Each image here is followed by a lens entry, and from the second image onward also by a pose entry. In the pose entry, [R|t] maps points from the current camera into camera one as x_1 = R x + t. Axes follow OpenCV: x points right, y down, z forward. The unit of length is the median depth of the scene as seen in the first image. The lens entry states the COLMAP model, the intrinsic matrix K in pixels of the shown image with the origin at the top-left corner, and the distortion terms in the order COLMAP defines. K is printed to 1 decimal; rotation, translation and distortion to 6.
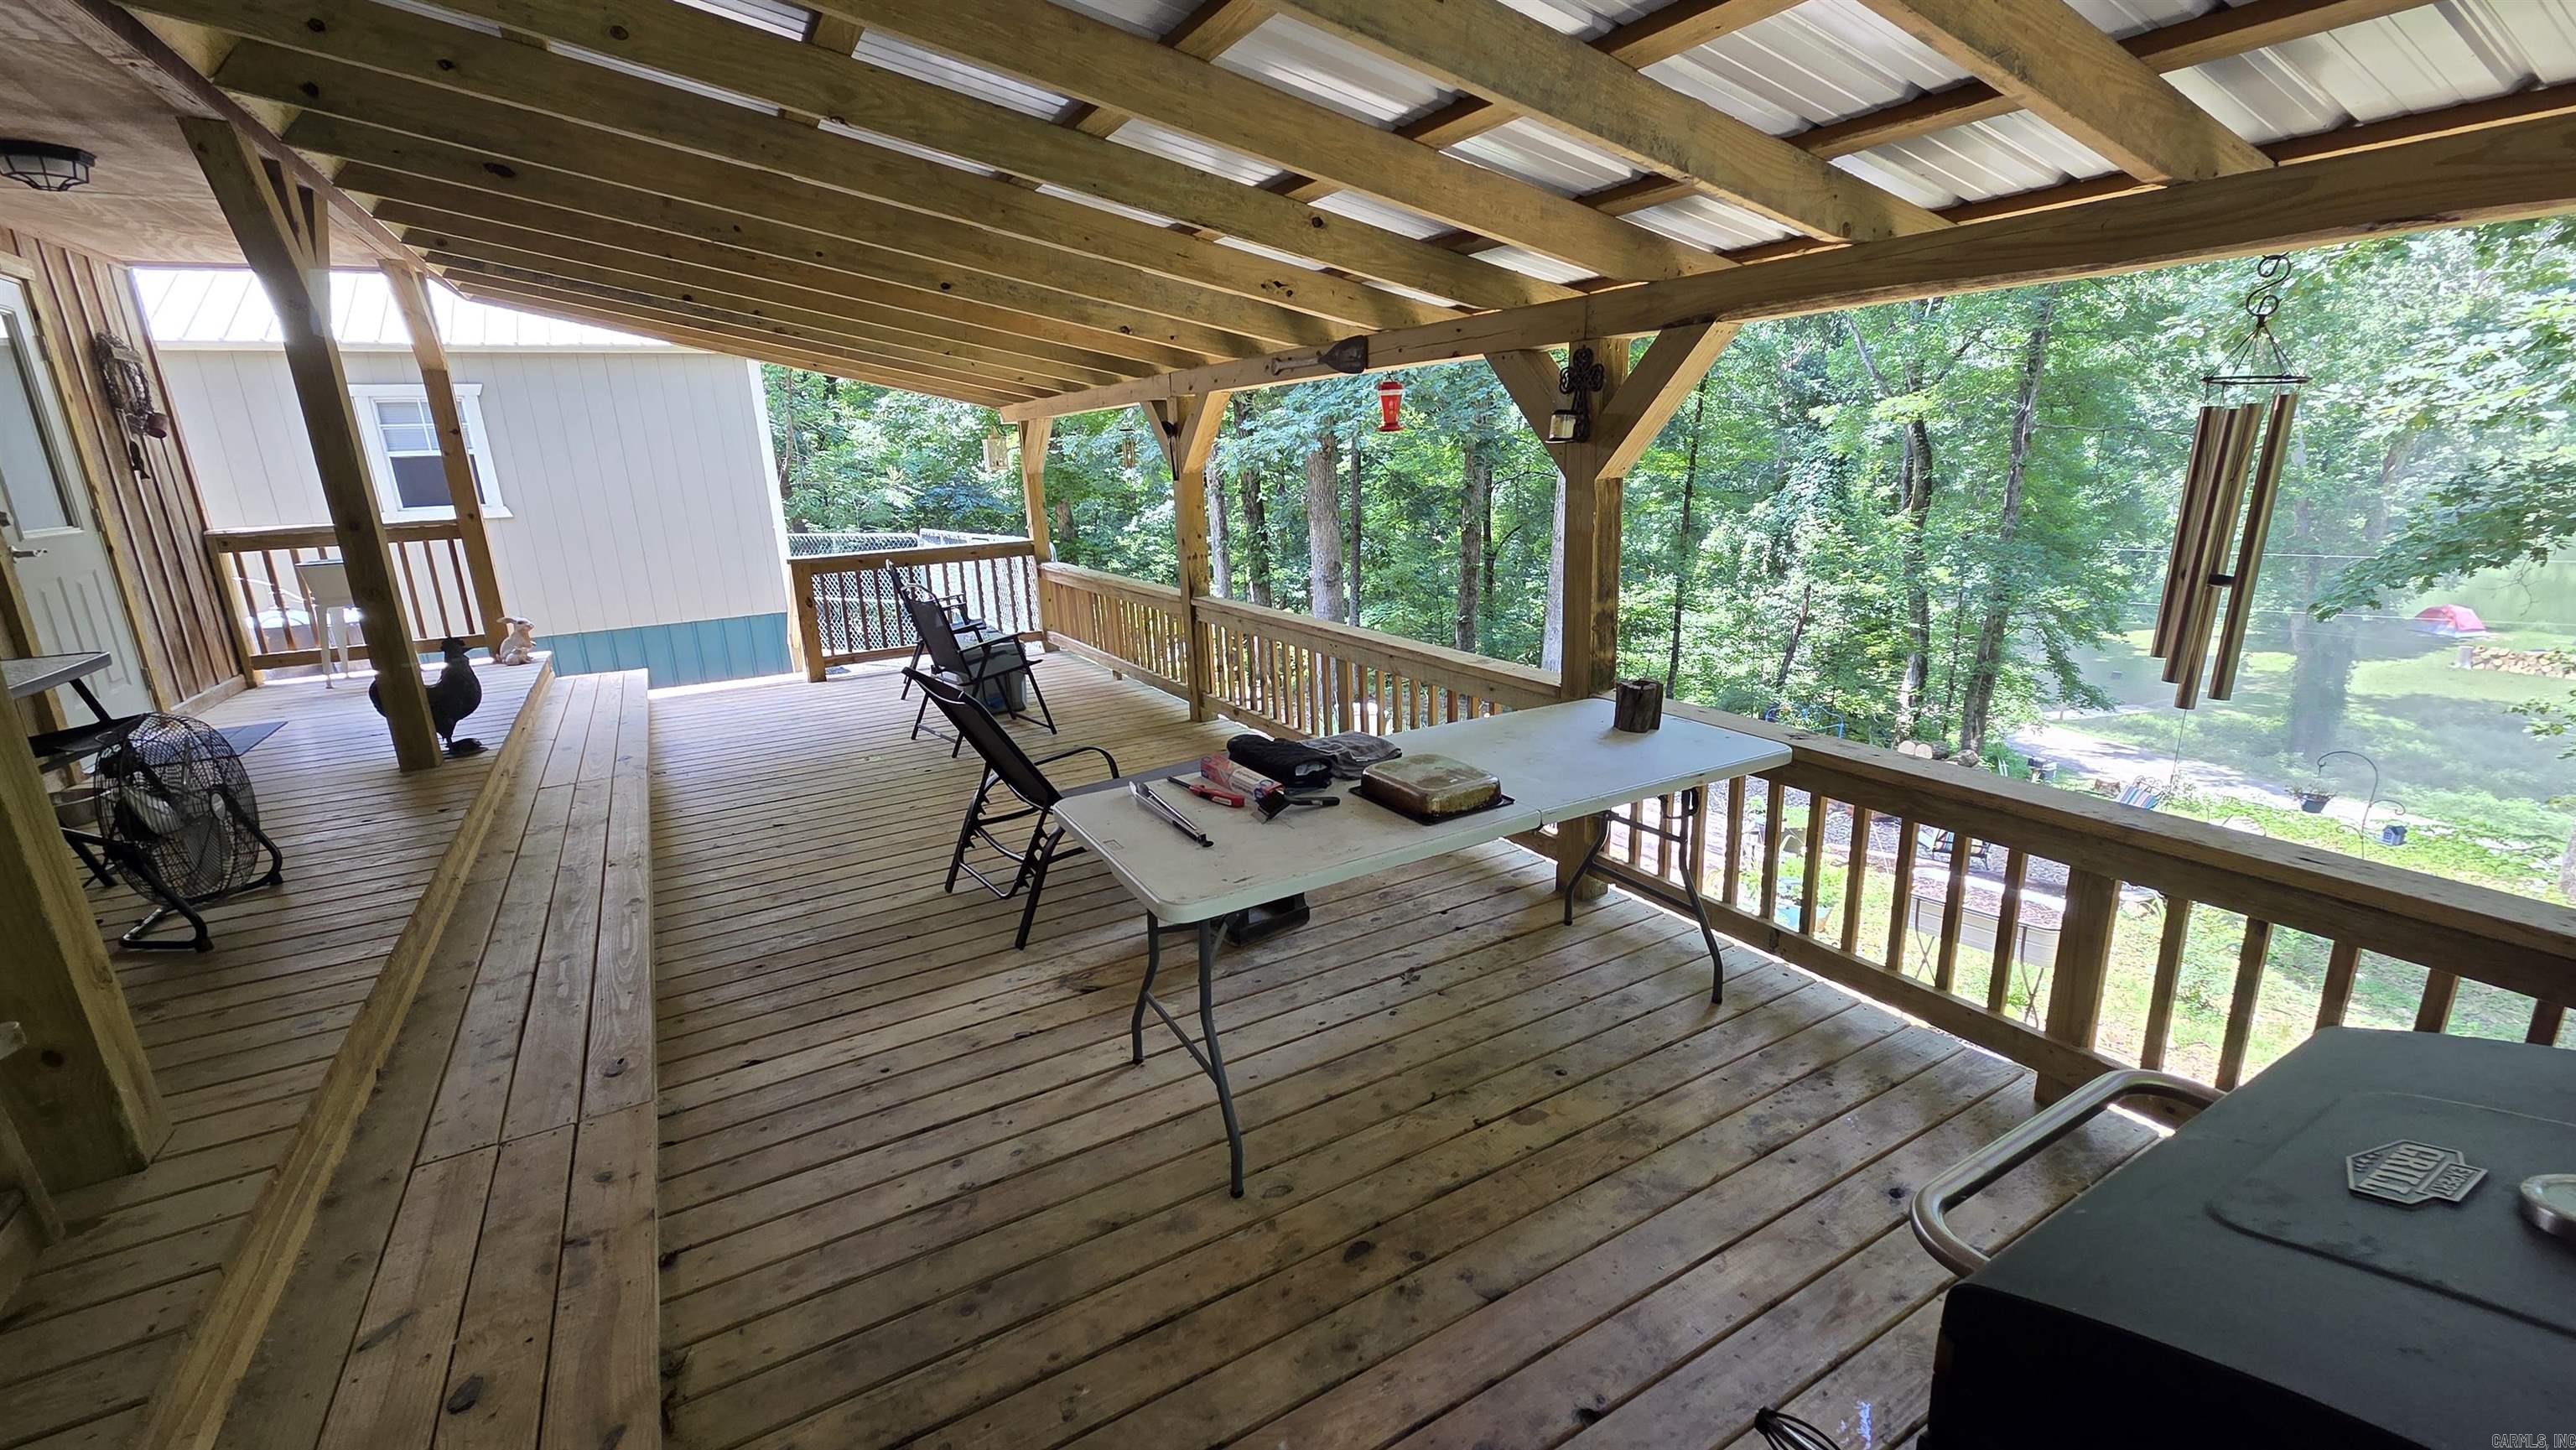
lens RADIAL K [[1055.2, 0, 1293.7], [0, 1055.2, 742.3], [0, 0, 1]] dist [0.003600, -0.001272]
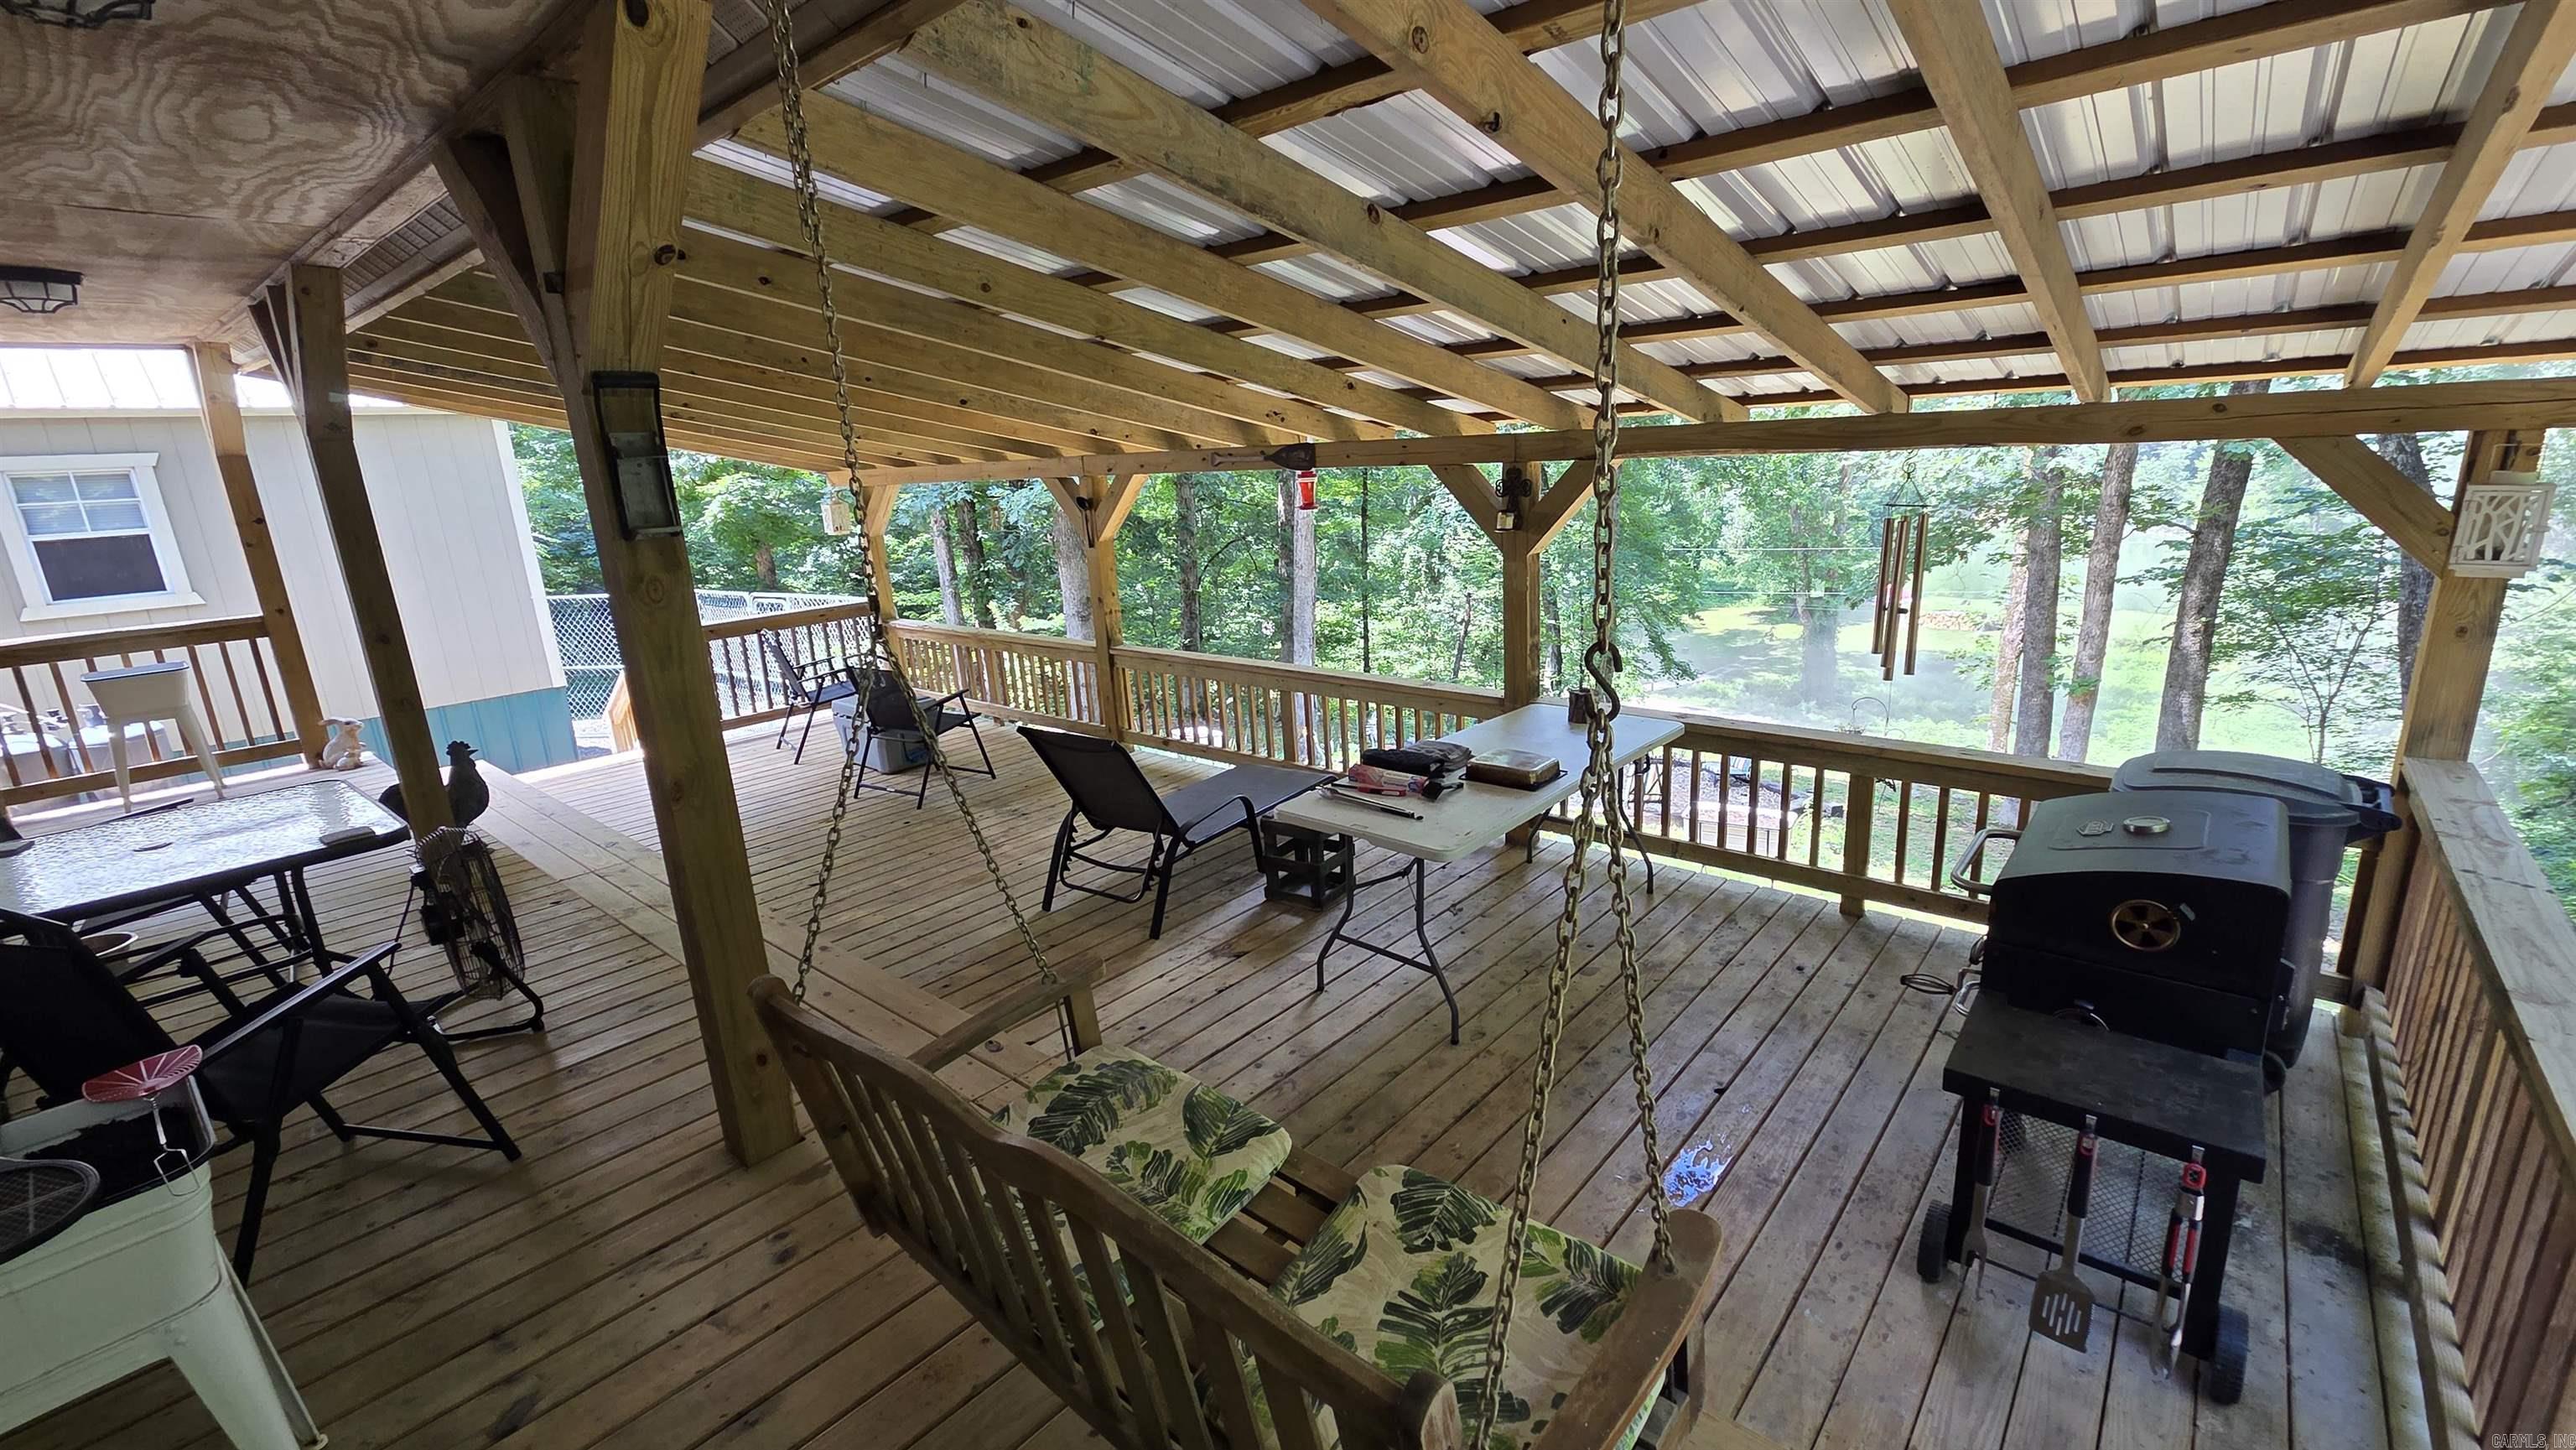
lens RADIAL K [[1055.2, 0, 1315.0], [0, 1055.2, 729.9], [0, 0, 1]] dist [0.003600, -0.001272]
pose [[0.942691, -0.093425, 0.320320, -0.467262], [0.102828, 0.994620, -0.012529, -0.018384], [-0.317426, 0.044749, 0.947227, -0.277281]]
